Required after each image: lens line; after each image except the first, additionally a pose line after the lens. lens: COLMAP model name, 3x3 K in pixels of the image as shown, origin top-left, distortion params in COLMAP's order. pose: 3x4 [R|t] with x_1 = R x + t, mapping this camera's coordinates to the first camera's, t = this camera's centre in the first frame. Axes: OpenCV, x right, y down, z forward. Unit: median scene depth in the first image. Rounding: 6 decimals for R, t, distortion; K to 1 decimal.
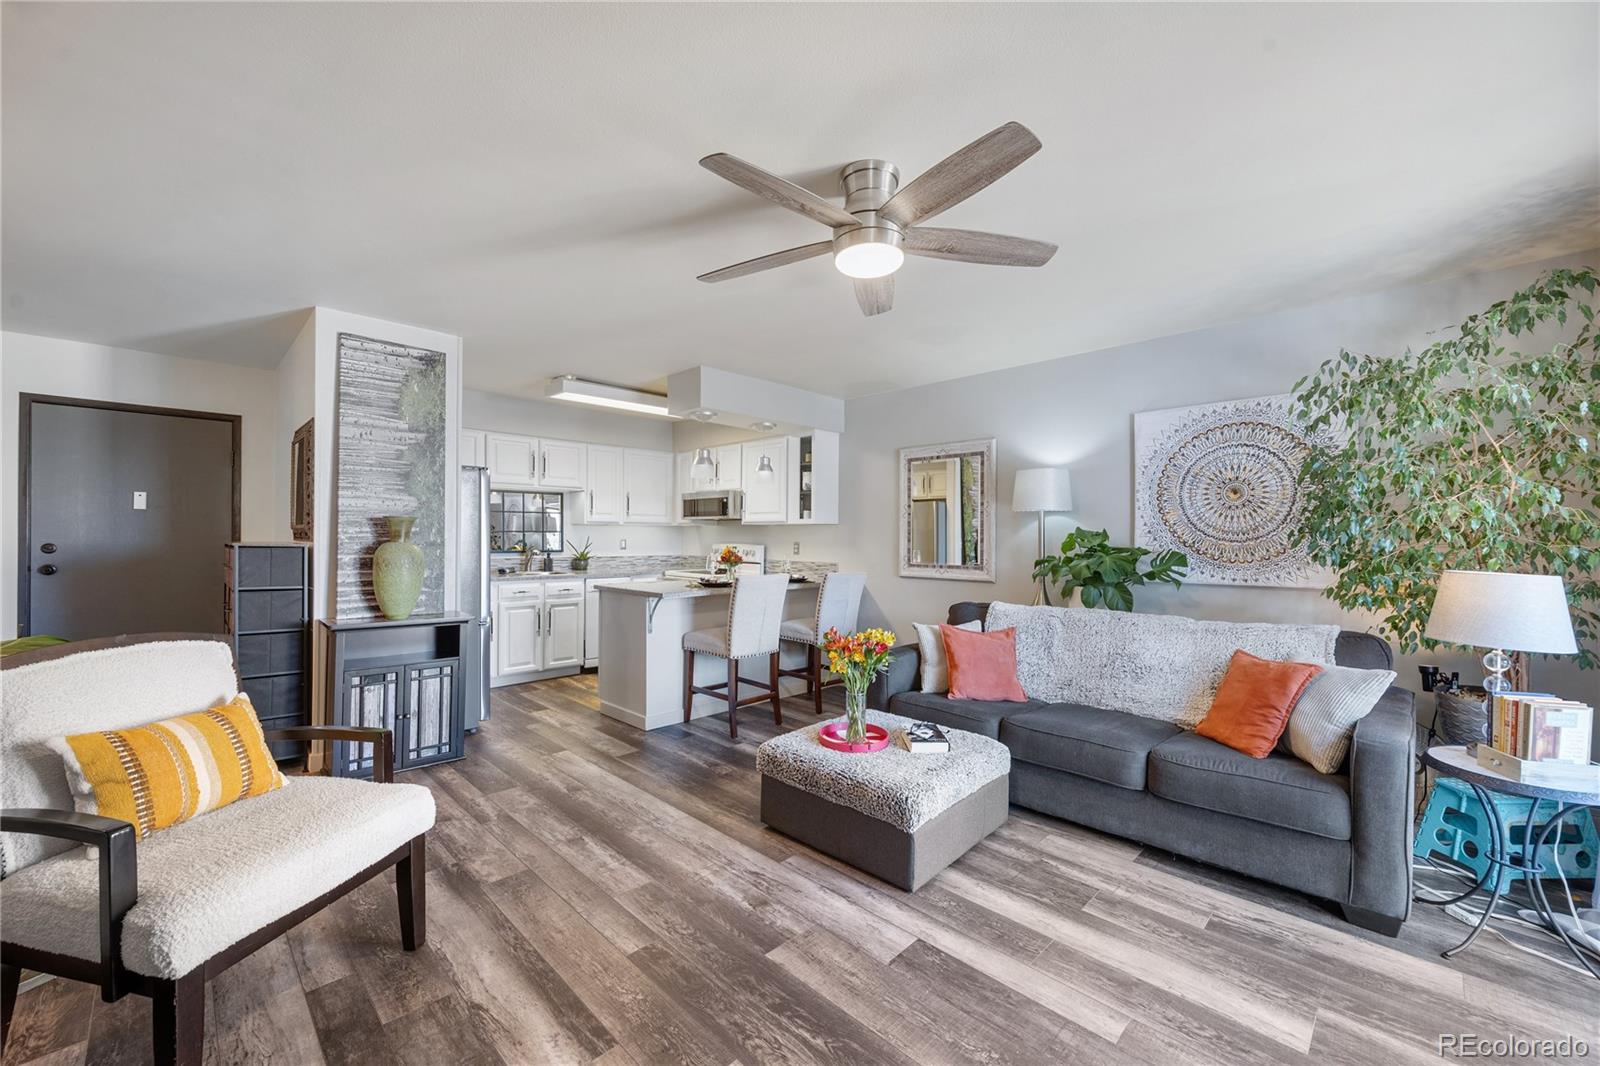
lens RADIAL K [[613.3, 0, 791.1], [0, 613.3, 536.7], [0, 0, 1]] dist [-0.000384, -0.000004]
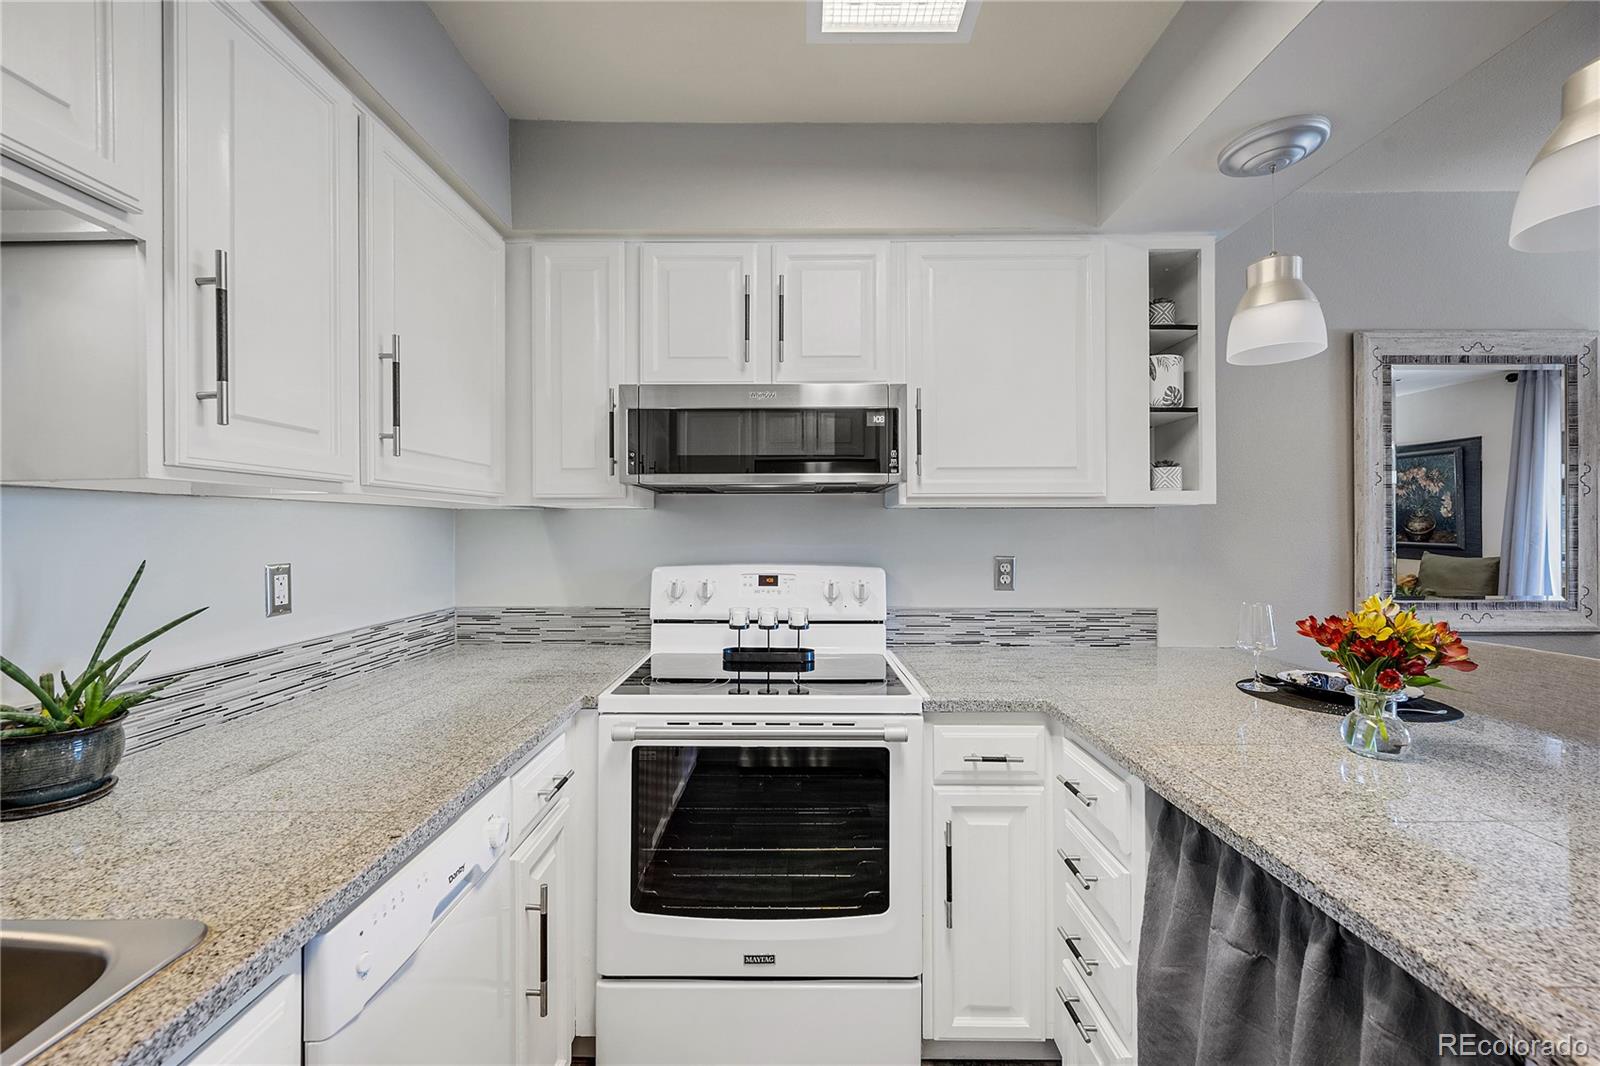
lens RADIAL K [[637.9, 0, 800.8], [0, 637.9, 529.1], [0, 0, 1]] dist [0.001841, -0.000314]
pose [[0.707539, -0.009100, 0.706616, -0.359412], [0.006725, 0.999959, 0.006144, -0.010794], [-0.706642, 0.000405, 0.707571, 0.852603]]
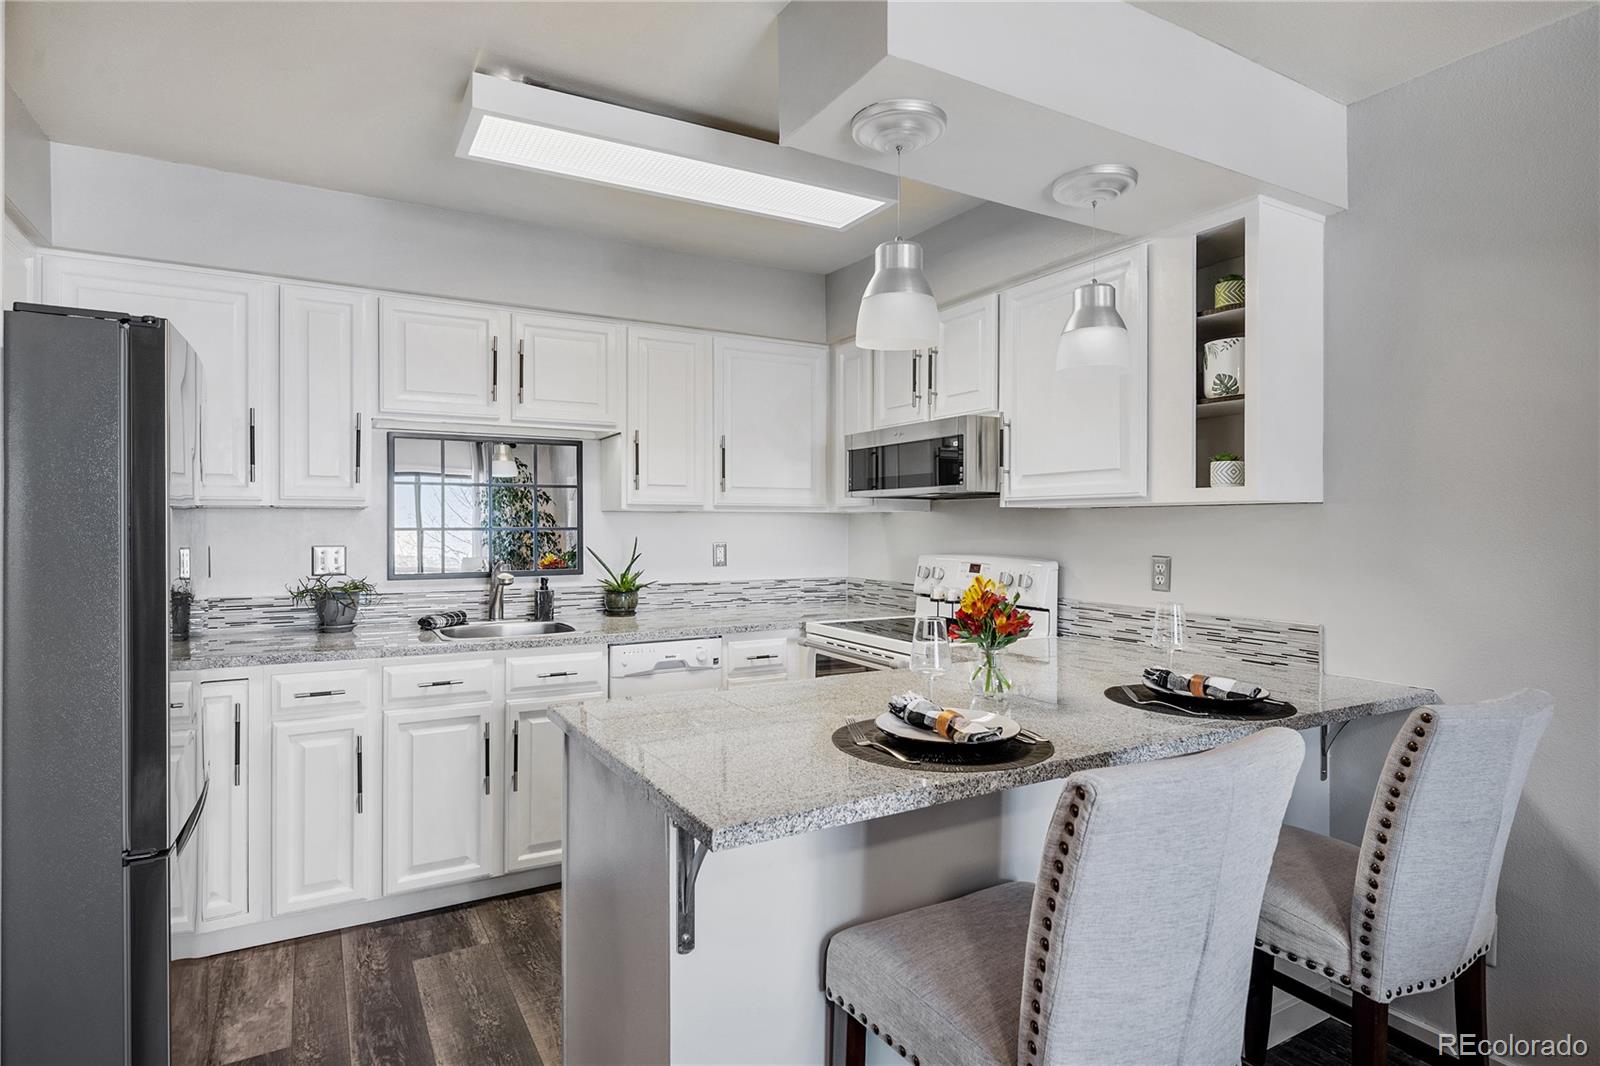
lens RADIAL K [[836.2, 0, 788.4], [0, 836.2, 527.0], [0, 0, 1]] dist [-0.006027, -0.000141]
pose [[0.964186, -0.005351, -0.265172, -0.073910], [0.005234, 0.999986, -0.001149, -0.008653], [0.265175, -0.000280, 0.964200, 0.499989]]
